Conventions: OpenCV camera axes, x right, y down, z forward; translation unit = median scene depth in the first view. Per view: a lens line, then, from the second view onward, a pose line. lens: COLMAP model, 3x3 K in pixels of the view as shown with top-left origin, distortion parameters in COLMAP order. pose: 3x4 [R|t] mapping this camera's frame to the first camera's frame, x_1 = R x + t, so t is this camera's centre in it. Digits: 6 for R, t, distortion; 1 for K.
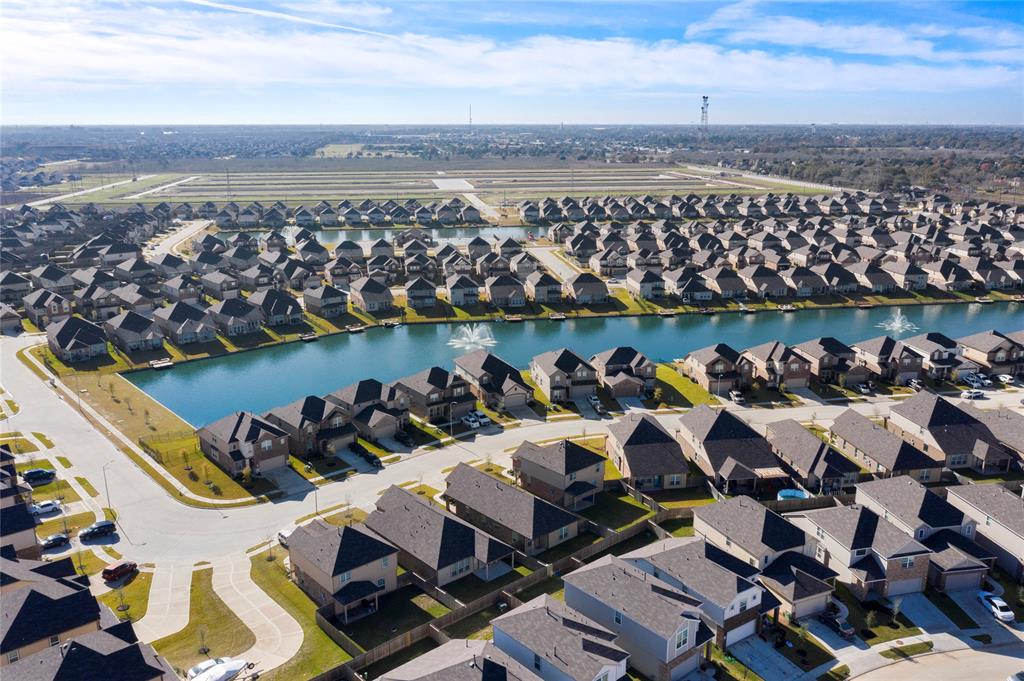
lens RADIAL K [[846.0, 0, 512.0], [0, 846.0, 340.5], [0, 0, 1]] dist [-0.001039, -0.002225]
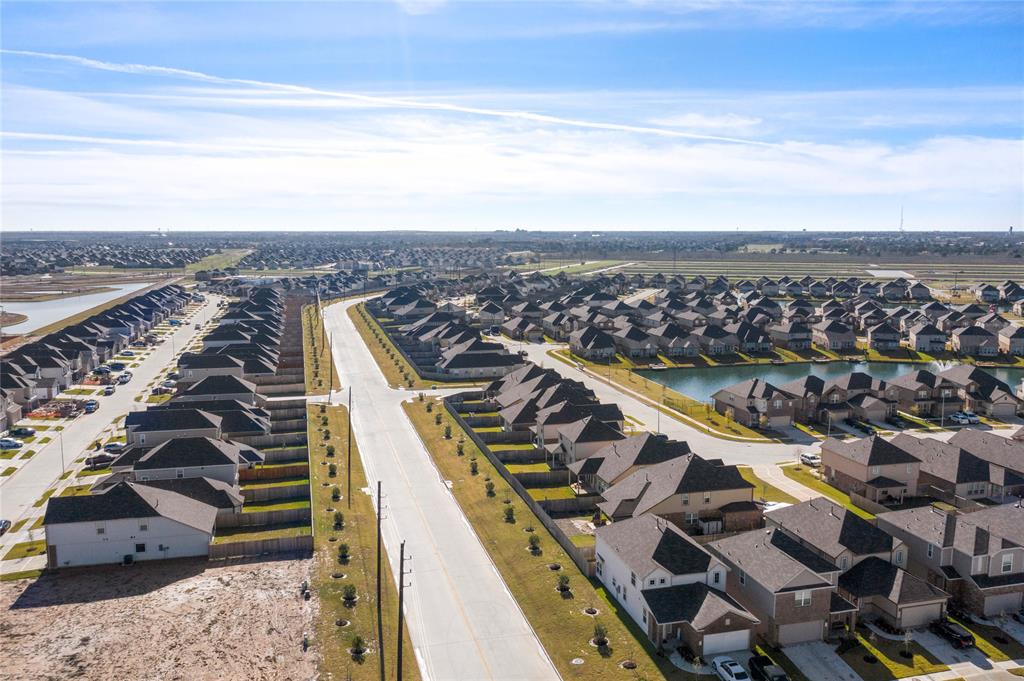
lens RADIAL K [[846.0, 0, 512.0], [0, 846.0, 340.5], [0, 0, 1]] dist [-0.001039, -0.002225]
pose [[0.891773, 0.064999, -0.447790, -0.053738], [-0.119179, 0.988425, -0.093869, 0.110741], [0.436506, 0.137077, 0.889198, -0.146451]]
